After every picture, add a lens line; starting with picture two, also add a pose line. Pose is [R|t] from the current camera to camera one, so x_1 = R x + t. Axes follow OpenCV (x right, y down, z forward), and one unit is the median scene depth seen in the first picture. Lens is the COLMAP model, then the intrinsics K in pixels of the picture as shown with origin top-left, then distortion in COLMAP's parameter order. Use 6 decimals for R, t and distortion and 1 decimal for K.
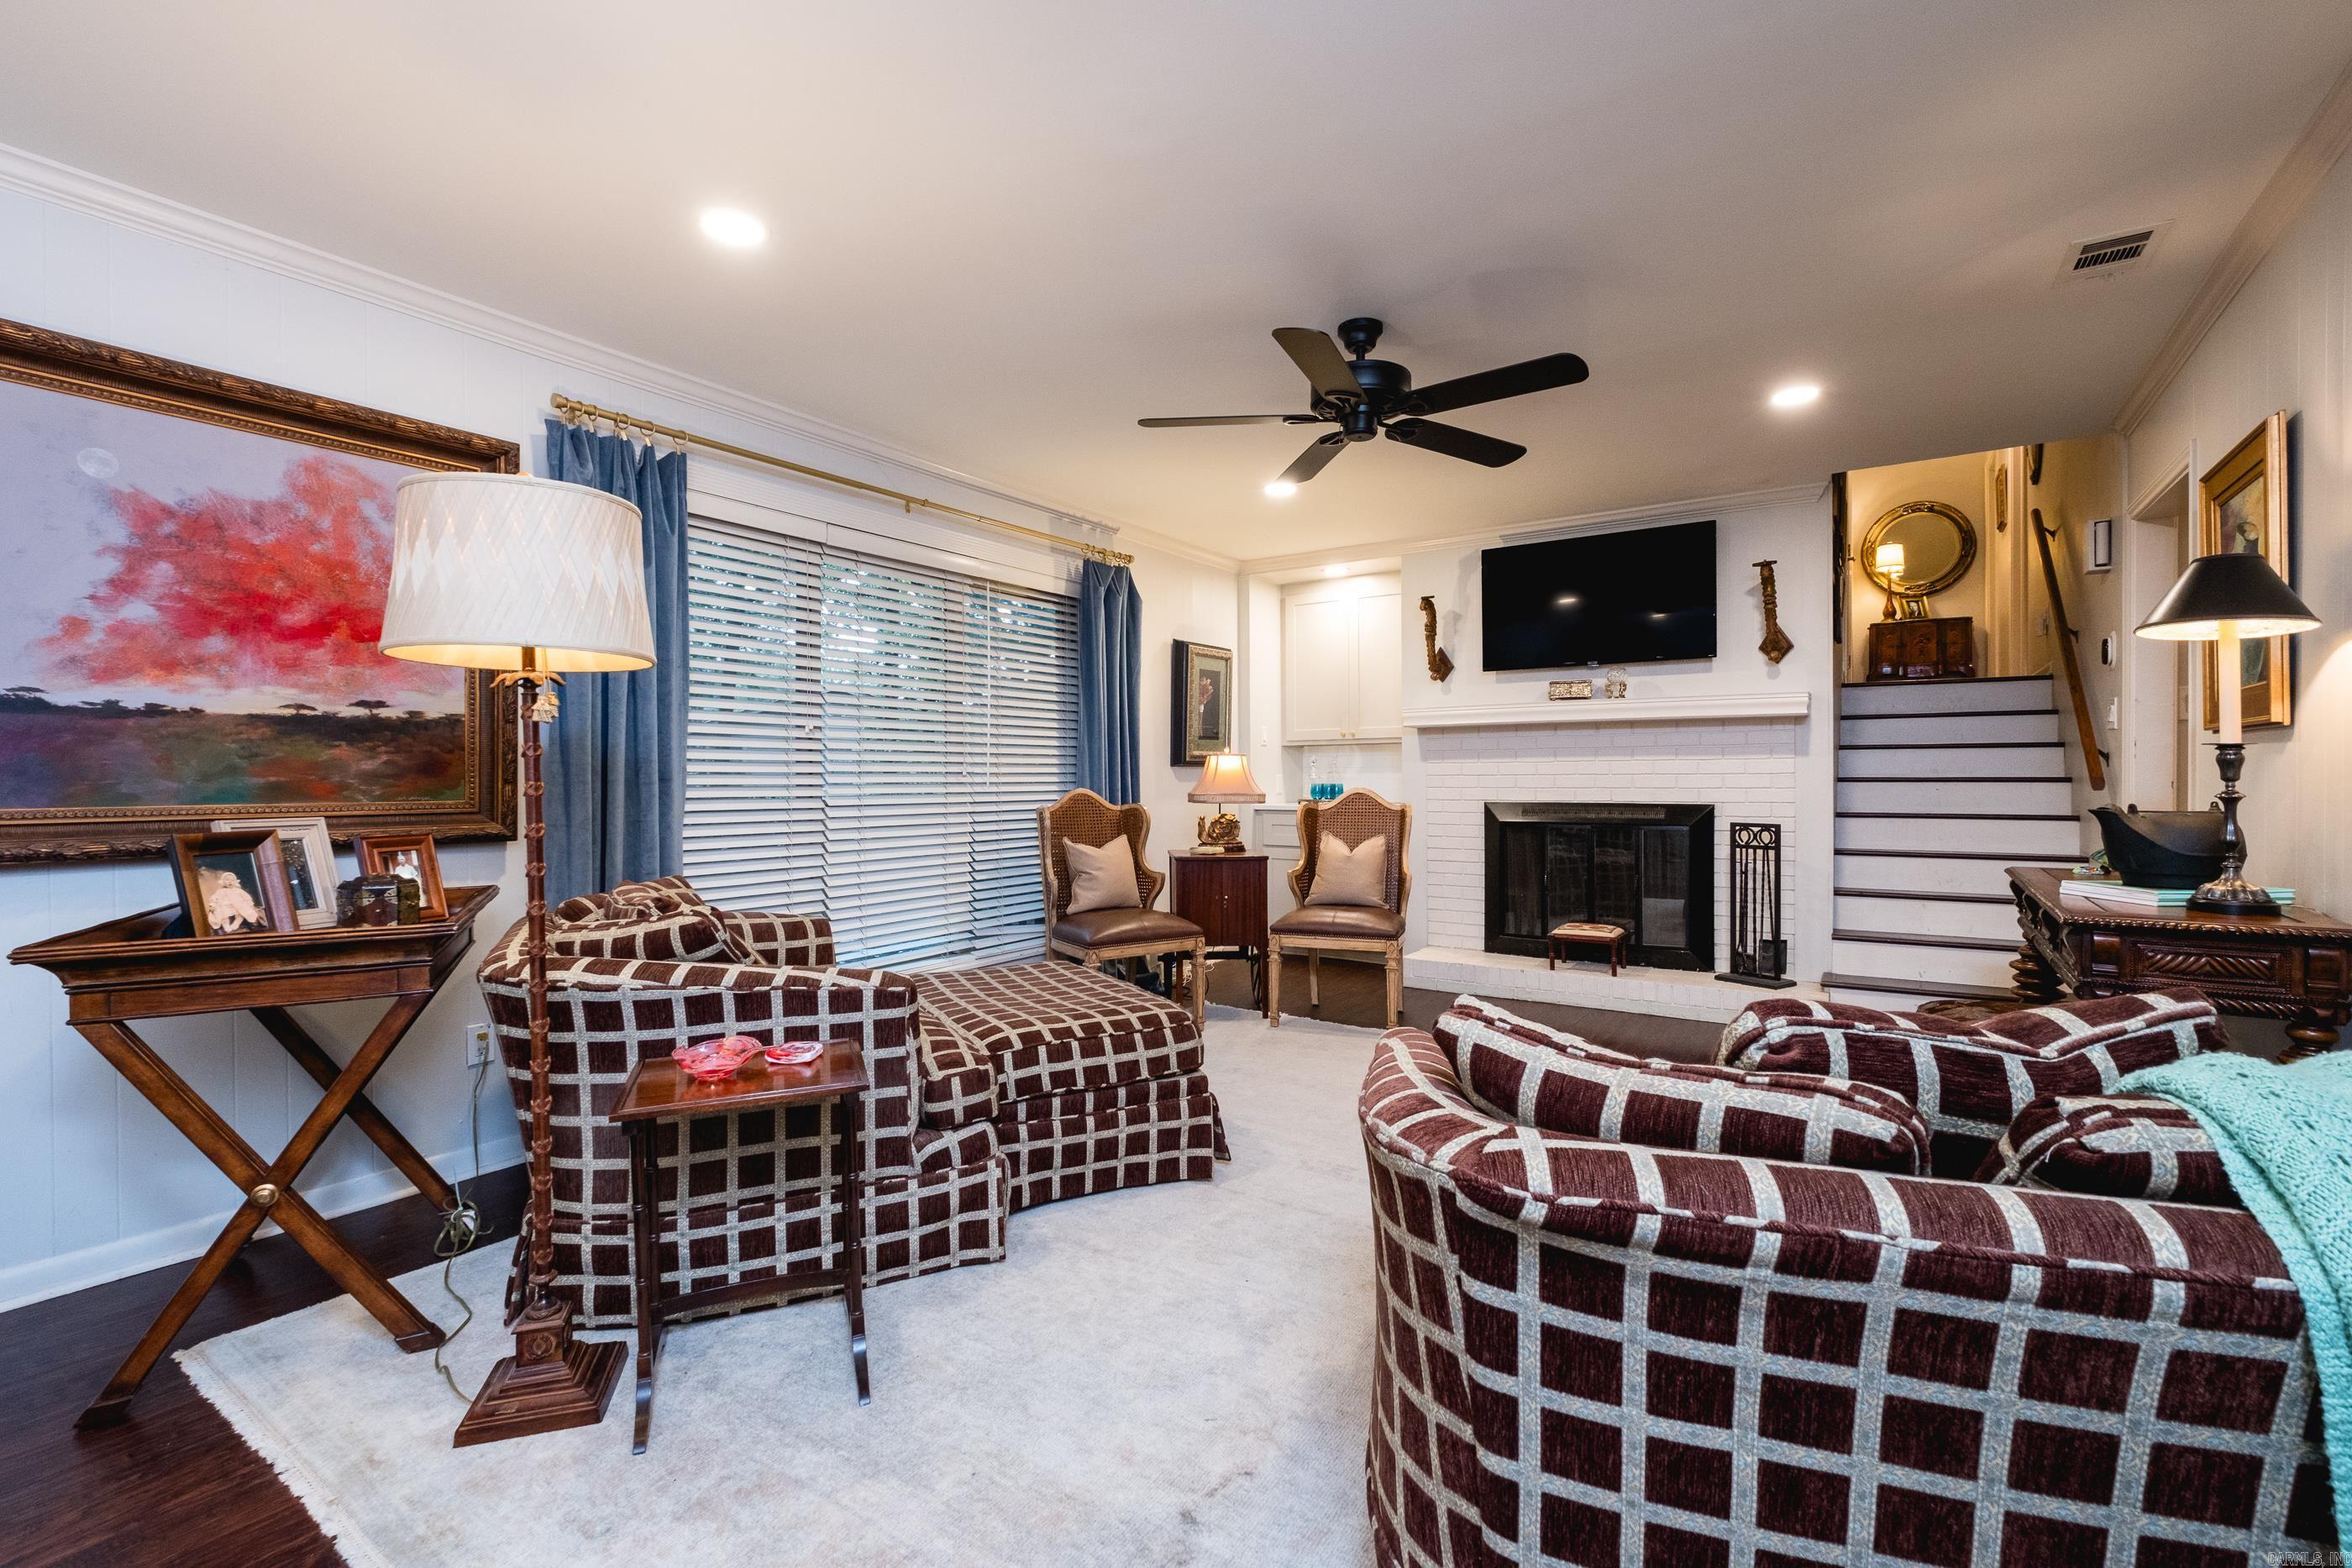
lens RADIAL K [[1040.6, 0, 1186.8], [0, 1040.6, 783.4], [0, 0, 1]] dist [-0.001232, -0.000121]
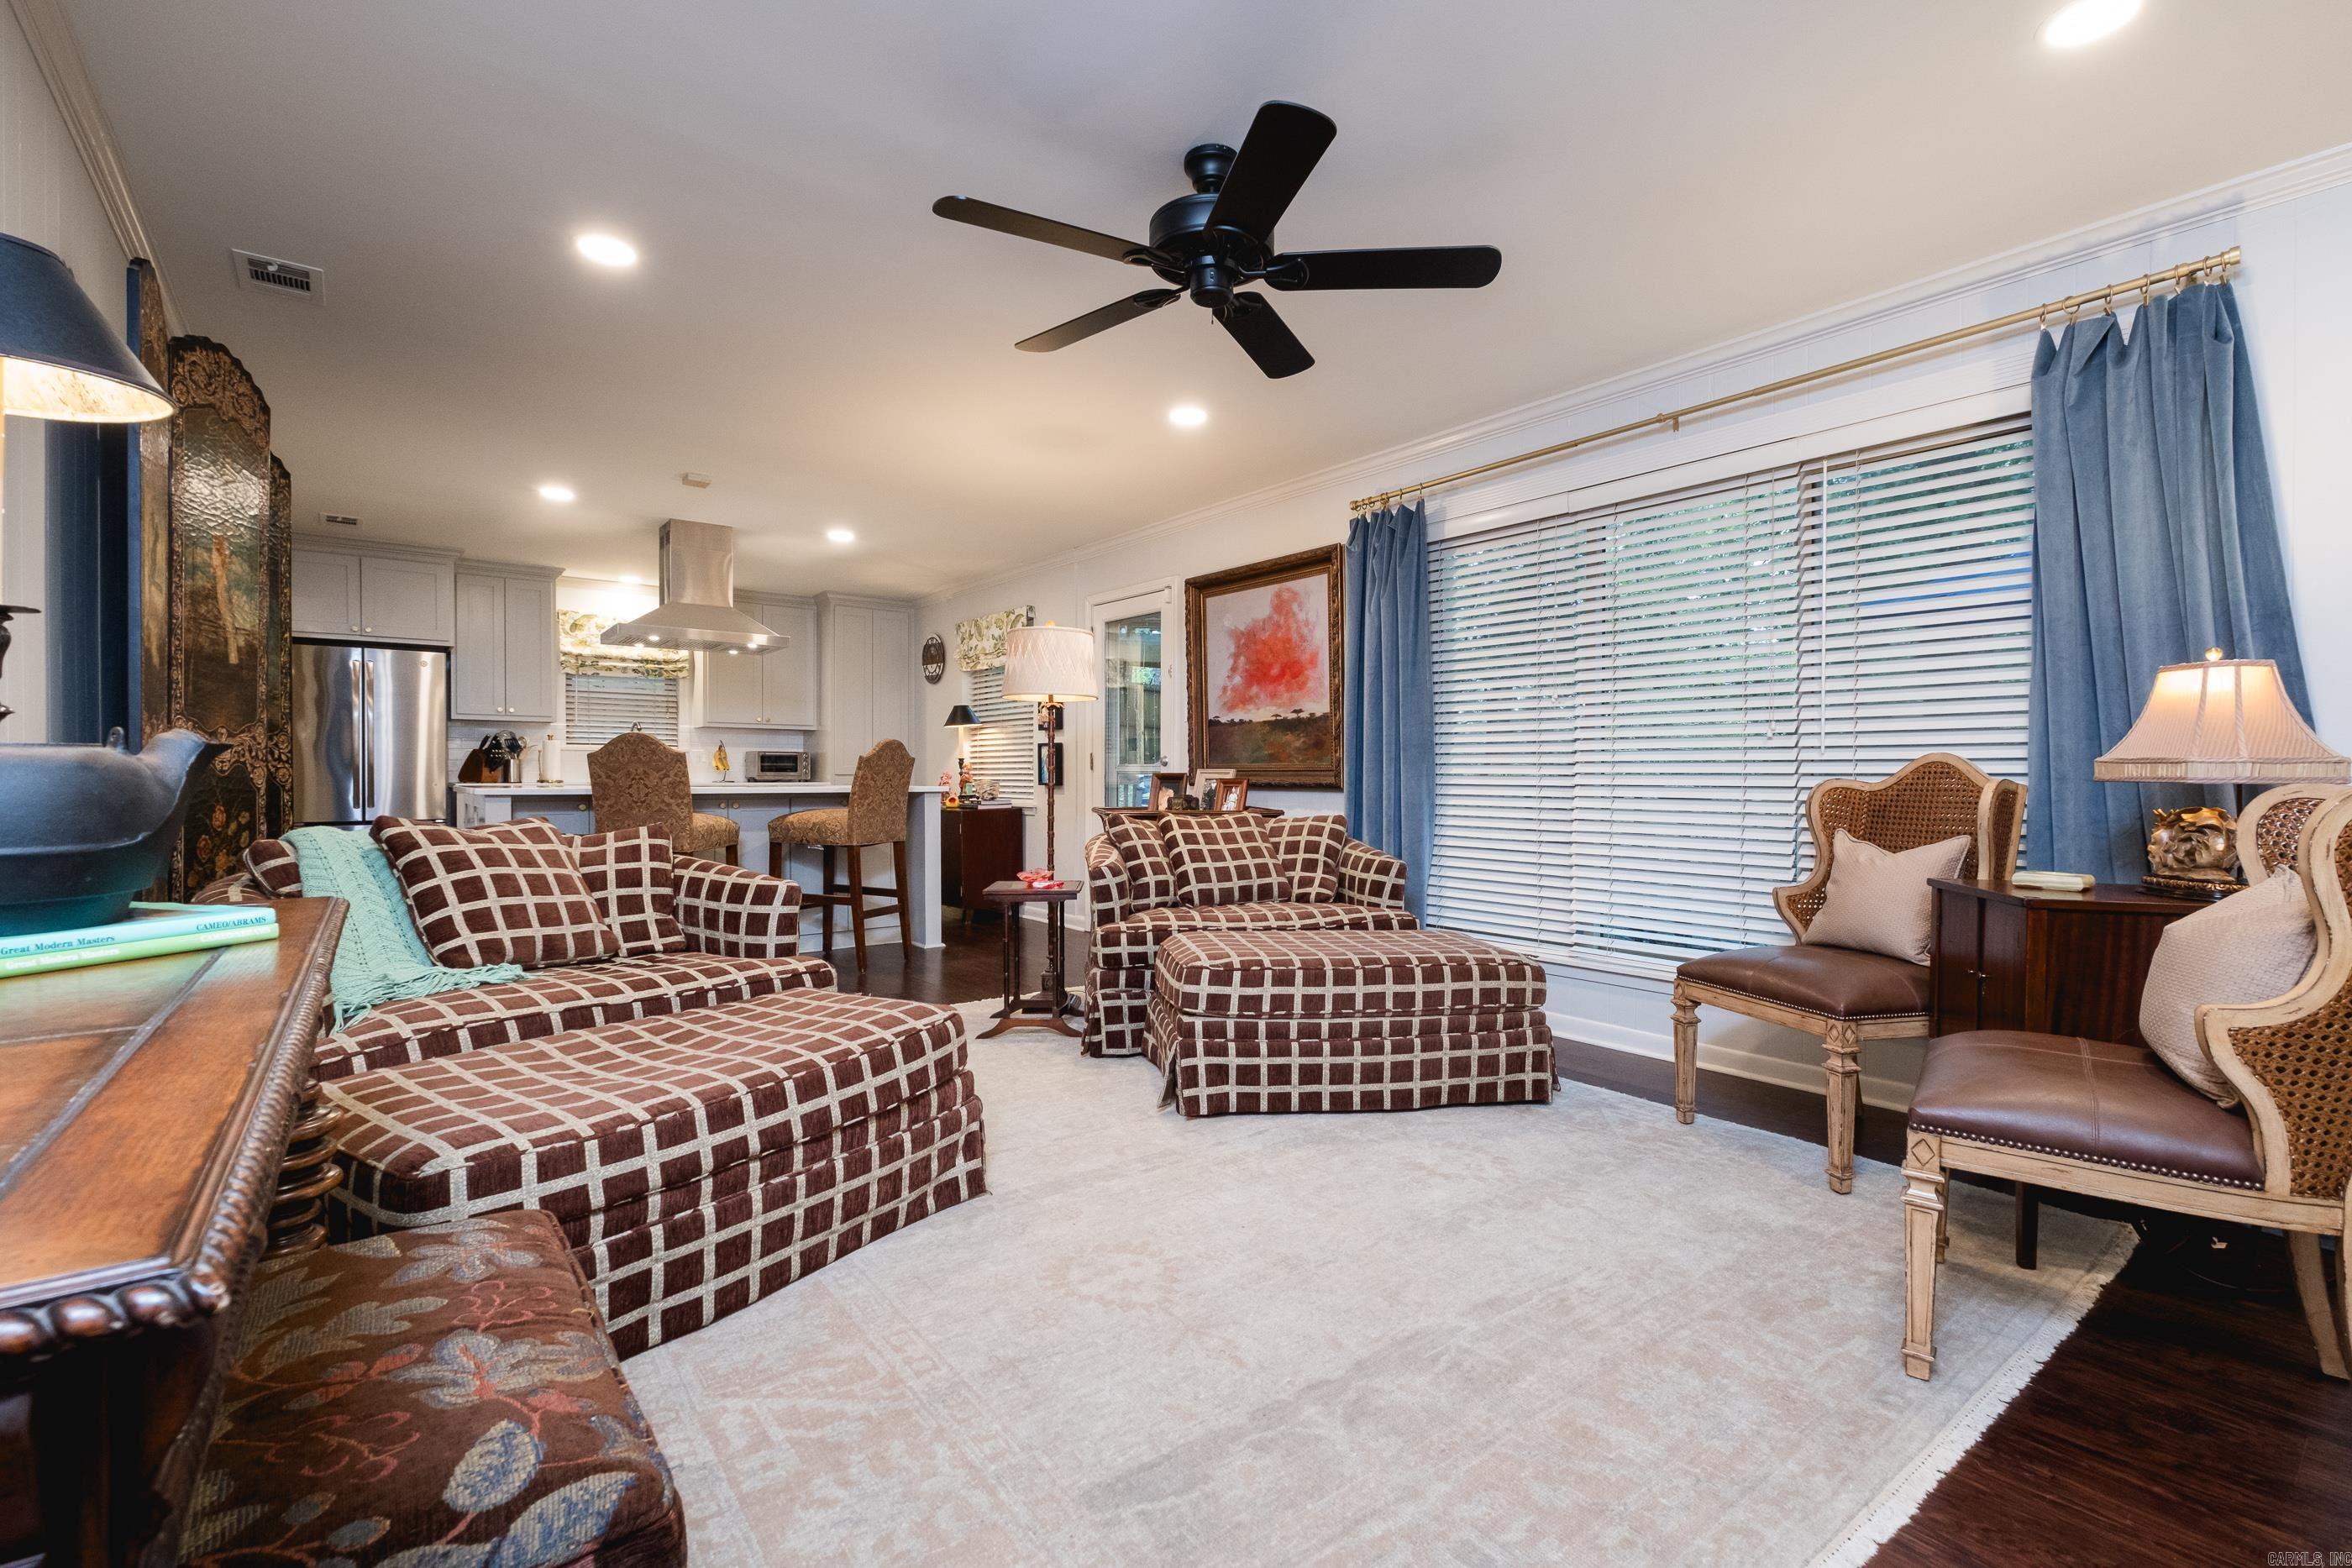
lens RADIAL K [[1040.6, 0, 1186.8], [0, 1040.6, 783.4], [0, 0, 1]] dist [-0.001232, -0.000121]
pose [[-0.326395, 0.021563, -0.944988, 1.055313], [0.000250, 0.999742, 0.022726, 0.011409], [0.945233, 0.007181, -0.326316, 1.423374]]
